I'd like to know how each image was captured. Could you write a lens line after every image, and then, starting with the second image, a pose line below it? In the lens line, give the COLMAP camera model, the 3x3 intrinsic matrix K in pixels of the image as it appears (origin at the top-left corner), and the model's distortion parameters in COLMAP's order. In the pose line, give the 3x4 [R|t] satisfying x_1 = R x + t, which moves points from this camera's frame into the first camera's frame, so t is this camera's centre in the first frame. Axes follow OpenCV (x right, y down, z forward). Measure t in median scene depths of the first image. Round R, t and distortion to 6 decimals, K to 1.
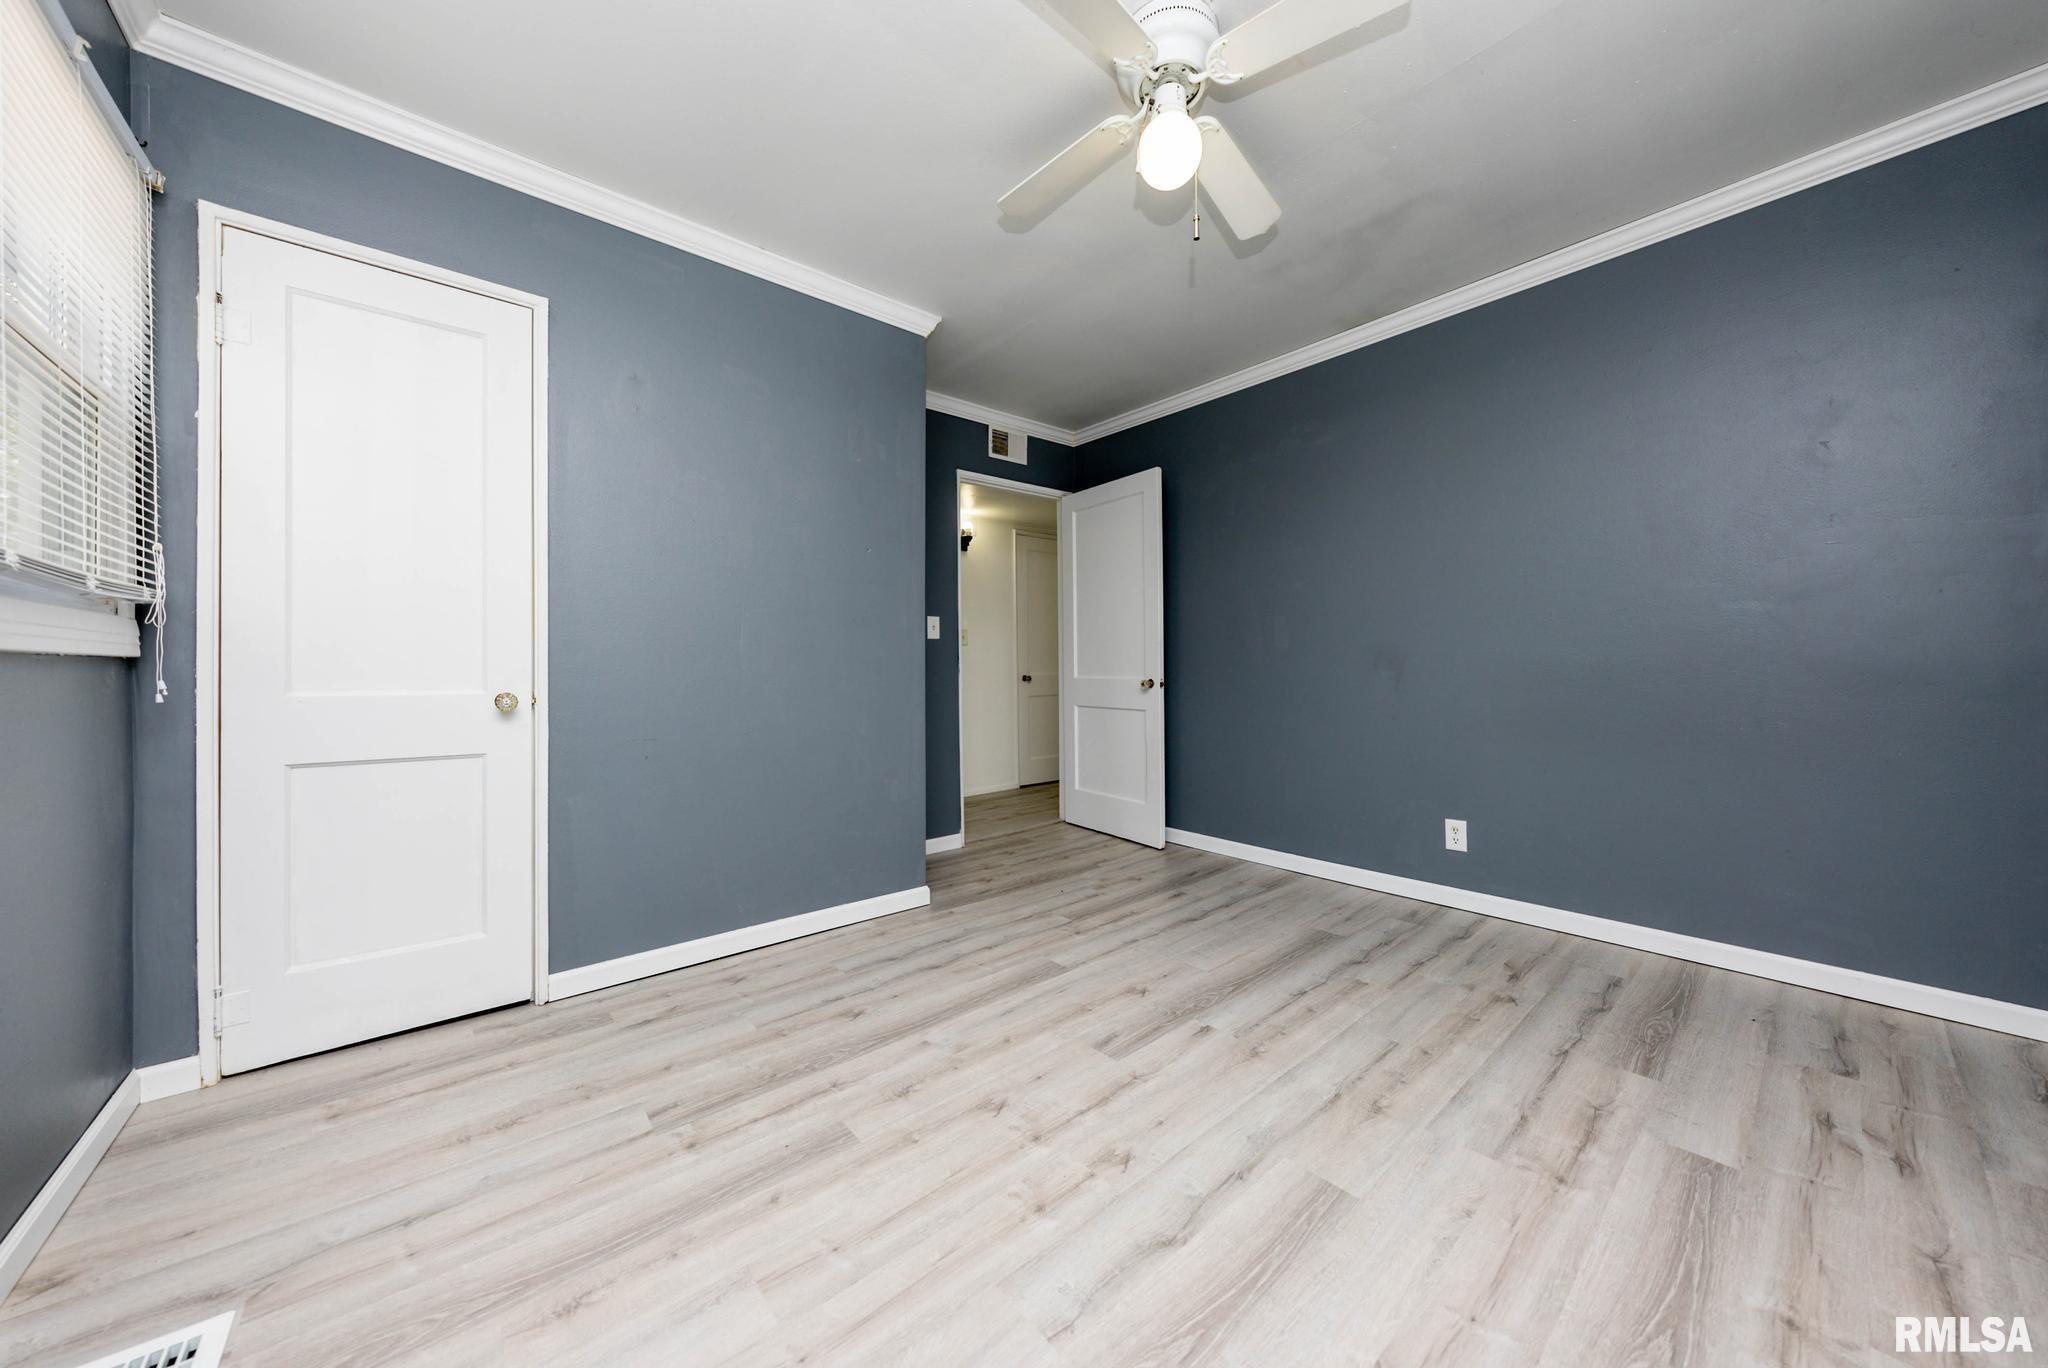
lens RADIAL K [[700.8, 0, 1023.9], [0, 700.8, 672.7], [0, 0, 1]] dist [-0.001371, 0.000131]
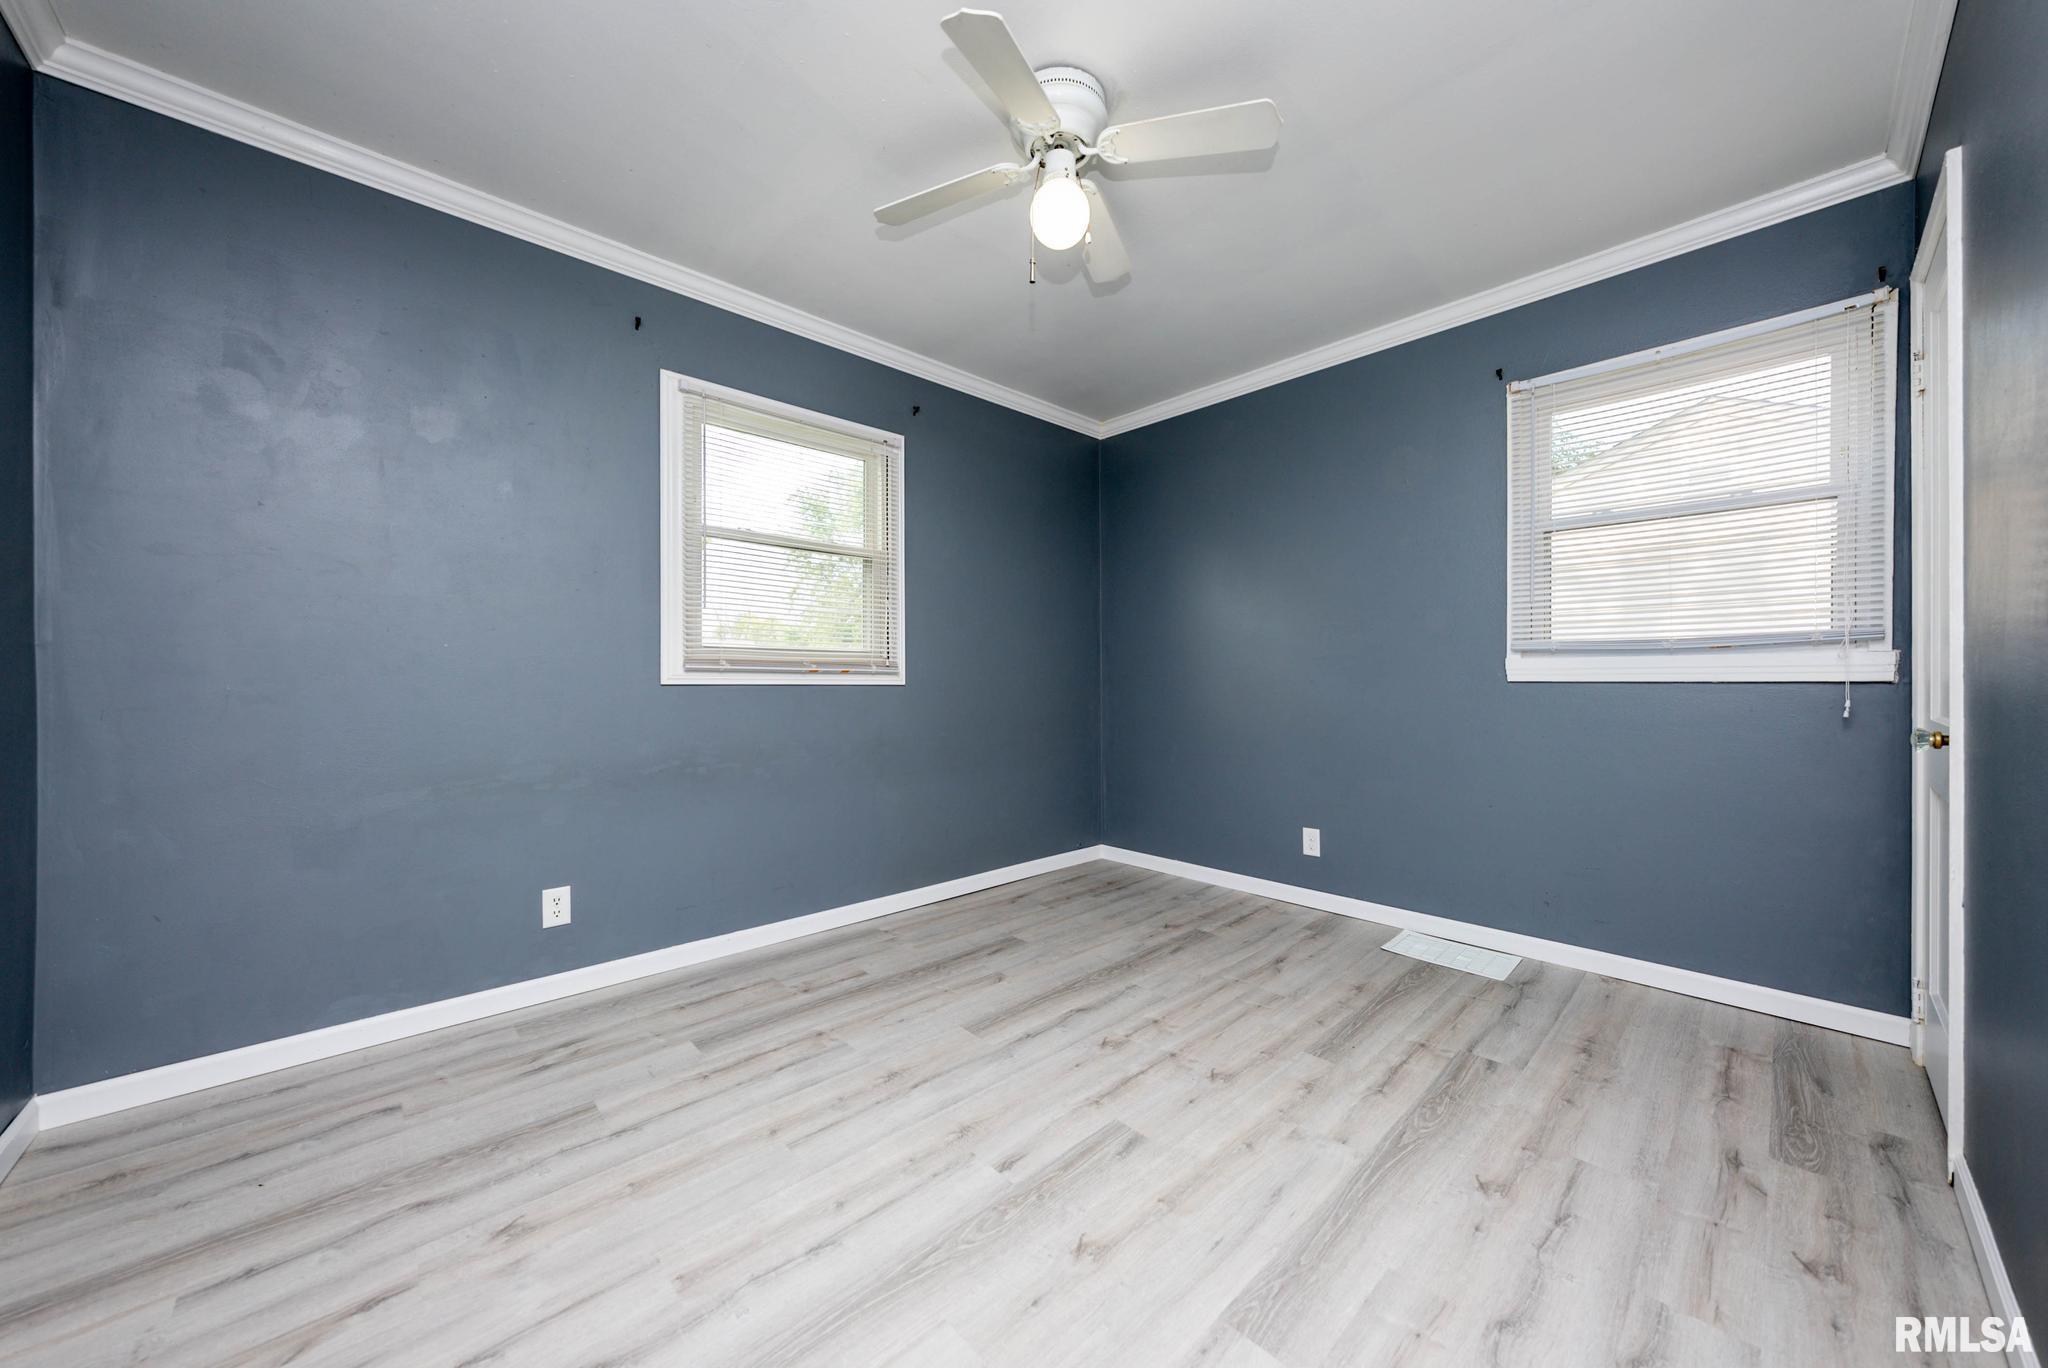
lens RADIAL K [[719.8, 0, 1038.0], [0, 719.8, 683.9], [0, 0, 1]] dist [-0.001423, -0.000253]
pose [[-0.997967, 0.007304, -0.063306, 0.254204], [0.006719, 0.999933, 0.009452, -0.030773], [0.063371, 0.009007, -0.997949, 1.686556]]
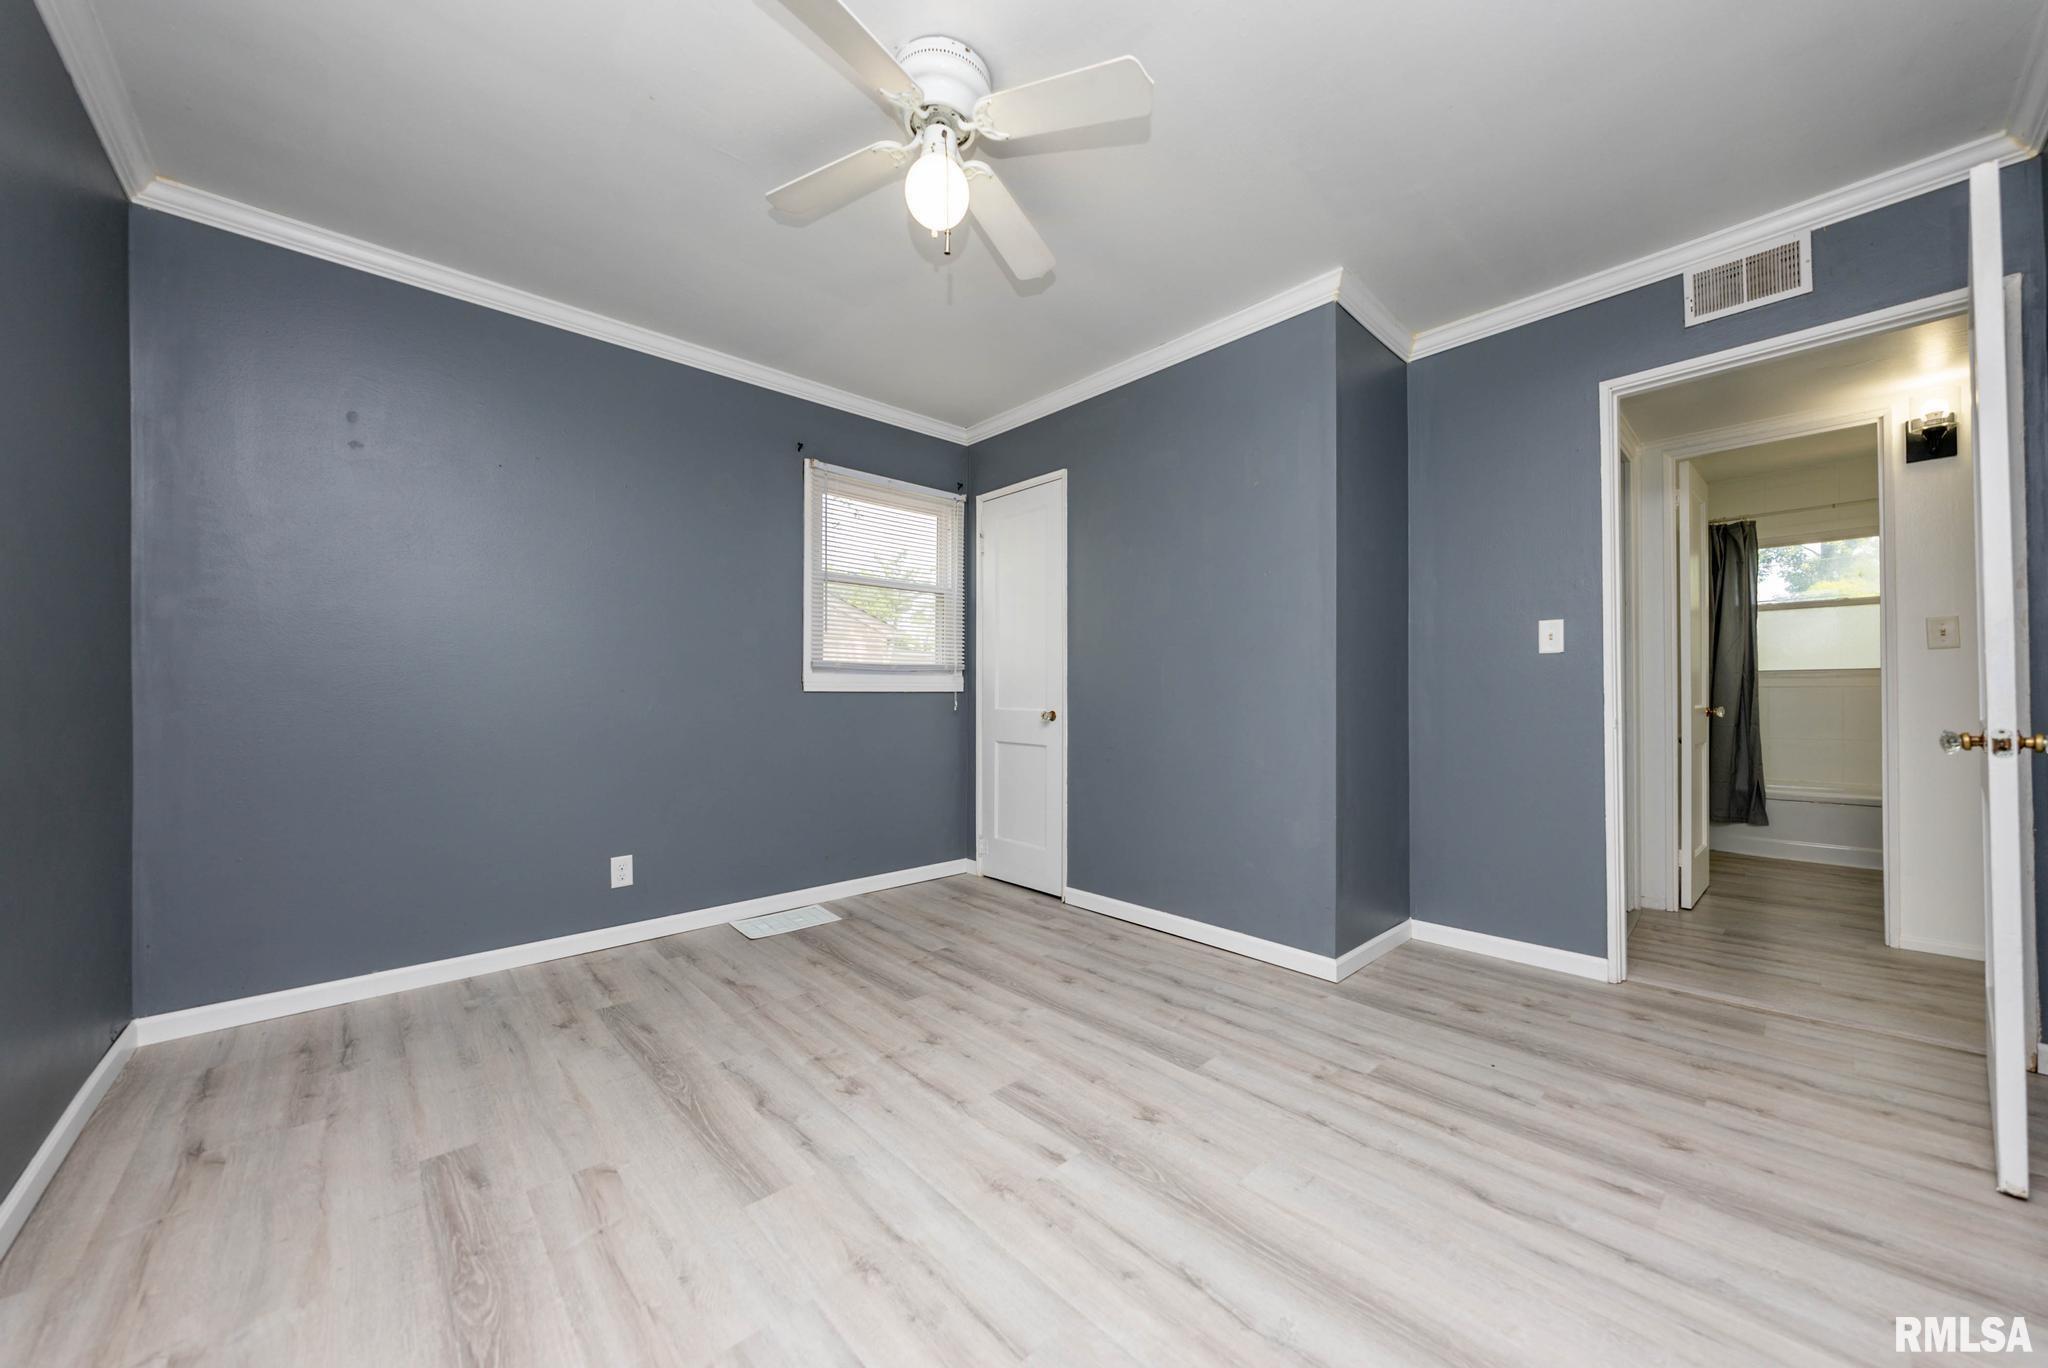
lens RADIAL K [[719.8, 0, 1038.0], [0, 719.8, 683.9], [0, 0, 1]] dist [-0.001423, -0.000253]
pose [[0.051253, -0.010952, -0.998626, 1.012379], [-0.002719, 0.999935, -0.011106, -0.016216], [0.998682, 0.003285, 0.051220, 0.879663]]
